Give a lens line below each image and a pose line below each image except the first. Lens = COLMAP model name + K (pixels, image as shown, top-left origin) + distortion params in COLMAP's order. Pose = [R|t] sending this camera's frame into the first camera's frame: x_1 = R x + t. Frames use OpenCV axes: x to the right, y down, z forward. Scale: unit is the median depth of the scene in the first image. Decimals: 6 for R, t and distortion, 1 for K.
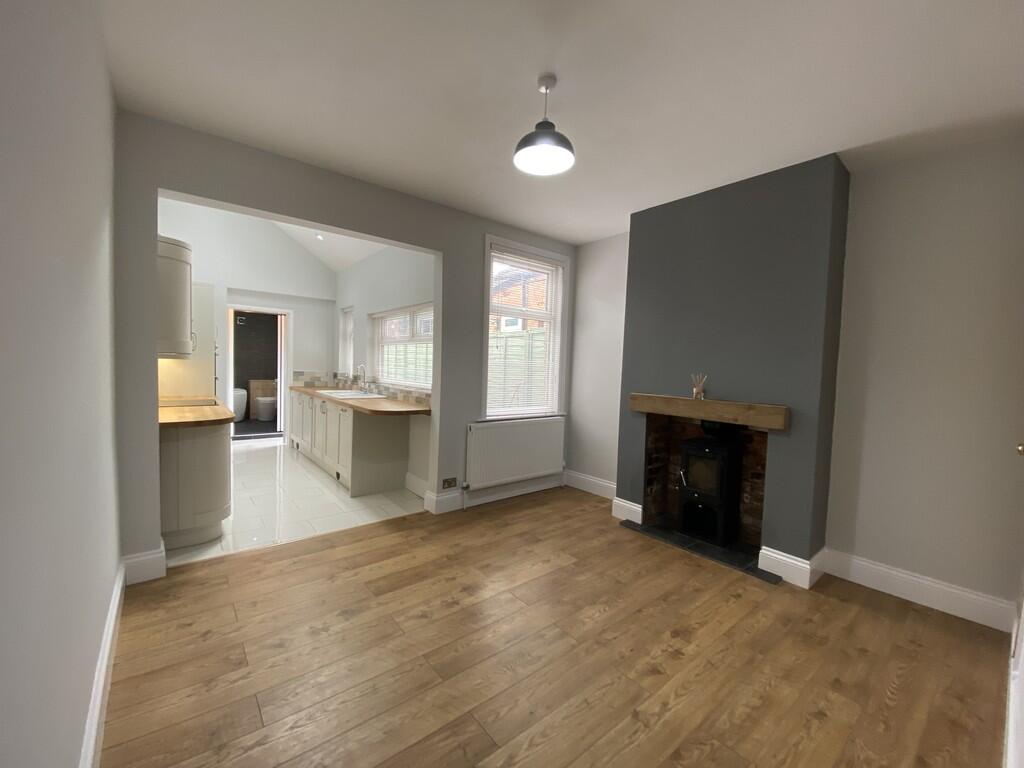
lens RADIAL K [[414.0, 0, 507.7], [0, 414.0, 385.6], [0, 0, 1]] dist [0.014660, -0.000558]
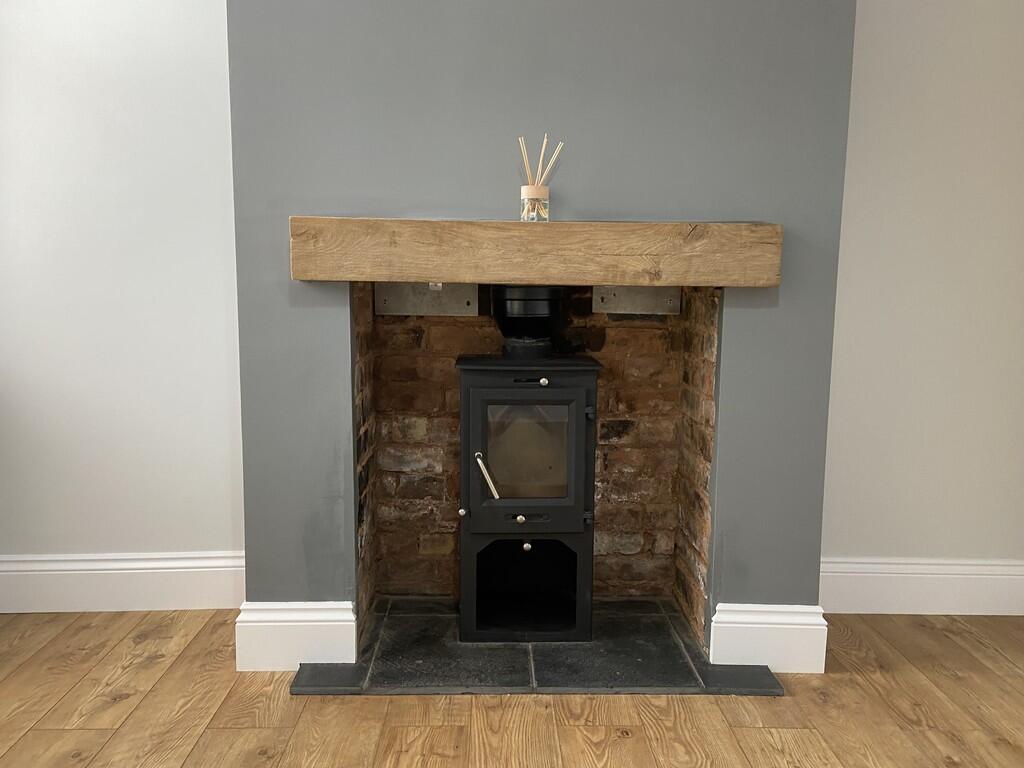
lens RADIAL K [[779.0, 0, 504.5], [0, 779.0, 374.3], [0, 0, 1]] dist [0.057258, -0.015568]
pose [[0.612357, -0.121012, 0.781265, -0.034293], [0.052835, 0.992271, 0.112283, 0.080723], [-0.788814, -0.027479, 0.614017, 0.659063]]
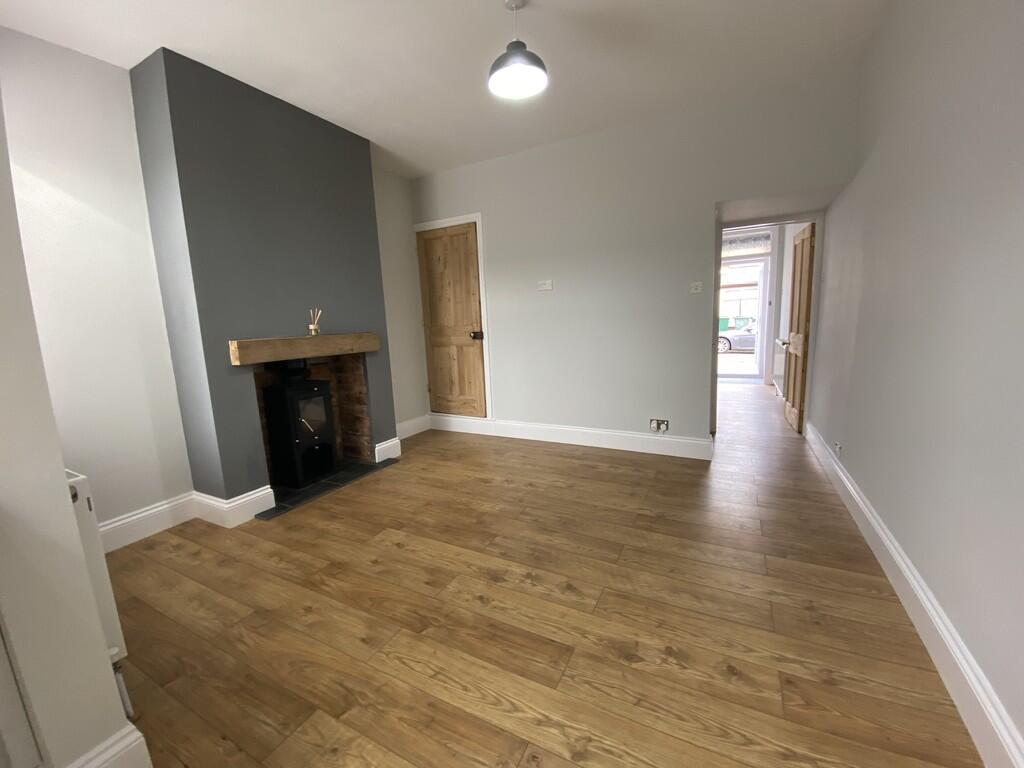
lens RADIAL K [[414.0, 0, 511.0], [0, 414.0, 389.4], [0, 0, 1]] dist [0.014660, -0.000558]
pose [[-0.399040, -0.168758, 0.901270, -0.609044], [0.078525, 0.973017, 0.216959, -0.020214], [-0.913565, 0.157348, -0.375021, 0.980098]]
